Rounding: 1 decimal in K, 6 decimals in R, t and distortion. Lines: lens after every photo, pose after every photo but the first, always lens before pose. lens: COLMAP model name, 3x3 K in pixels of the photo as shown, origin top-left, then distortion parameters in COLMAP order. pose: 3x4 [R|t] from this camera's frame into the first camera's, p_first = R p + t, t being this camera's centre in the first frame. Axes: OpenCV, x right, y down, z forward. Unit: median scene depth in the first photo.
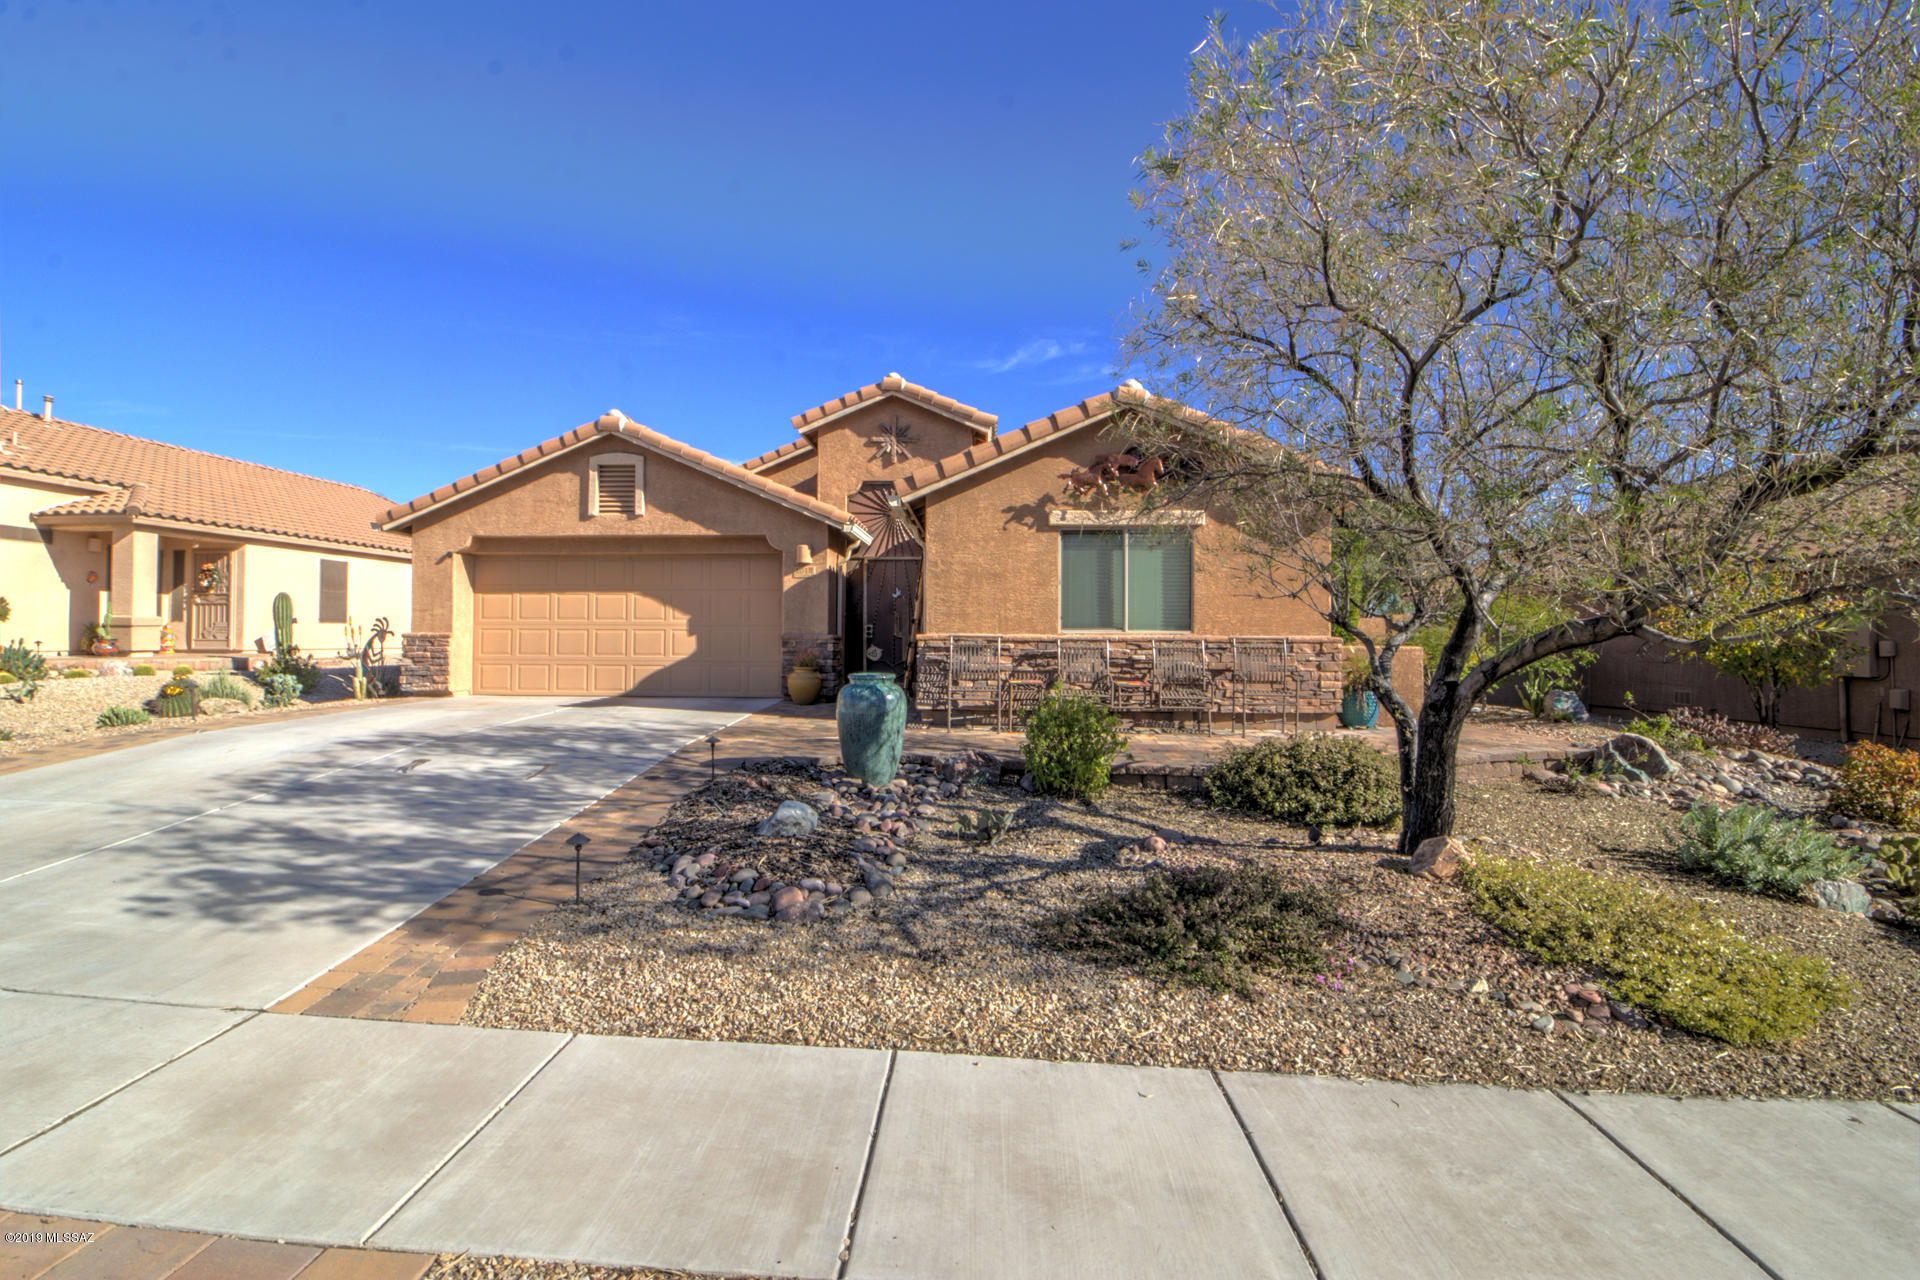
lens RADIAL K [[919.6, 0, 948.7], [0, 919.6, 627.1], [0, 0, 1]] dist [-0.001767, -0.009735]
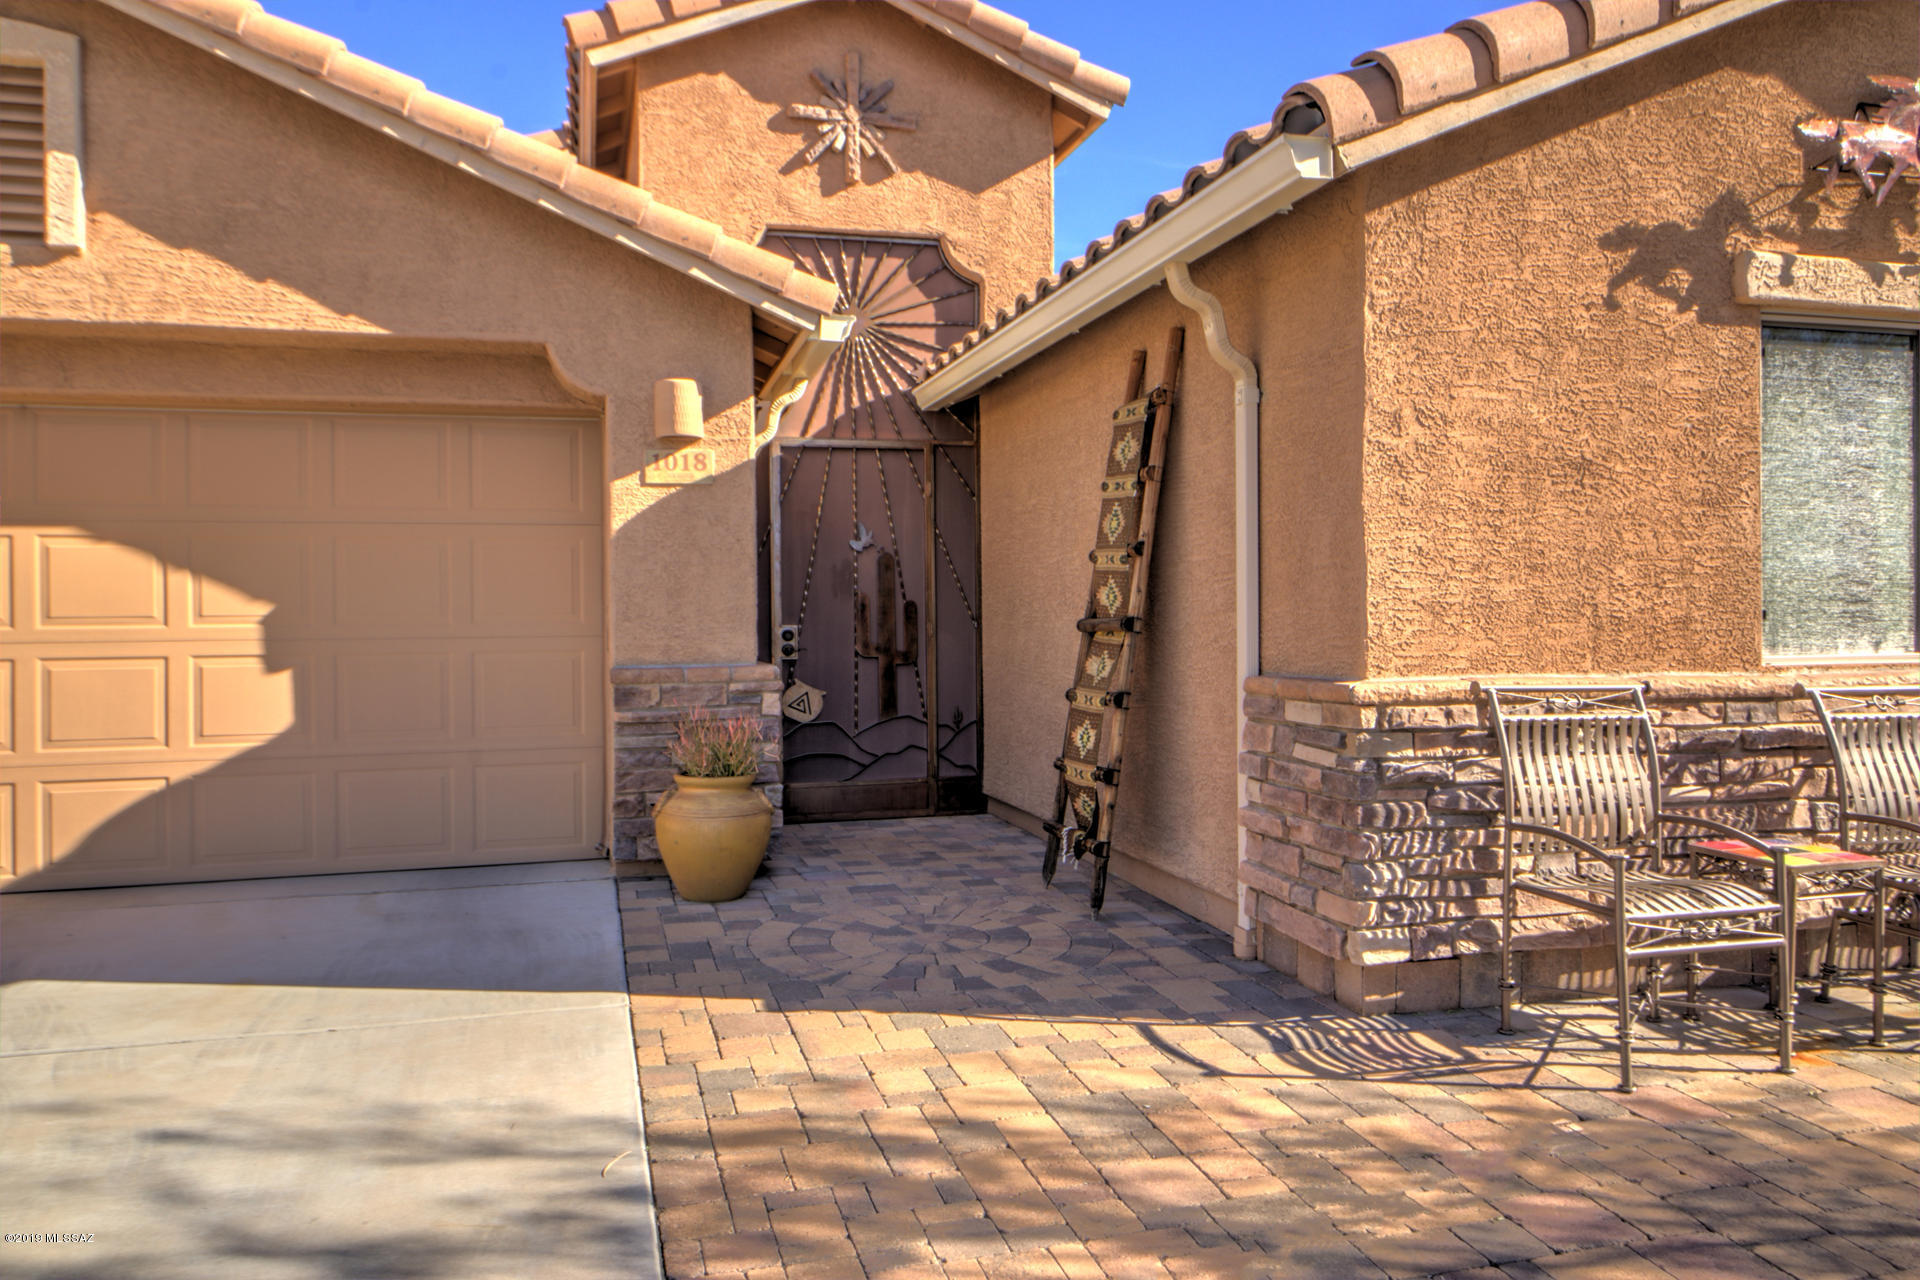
lens RADIAL K [[1349.1, 0, 964.5], [0, 1349.1, 628.8], [0, 0, 1]] dist [0.005481, 0.000115]
pose [[0.950171, -0.013832, 0.311422, -0.208354], [0.007837, 0.999759, 0.020495, -0.013237], [-0.311630, -0.017033, 0.950051, 0.529242]]
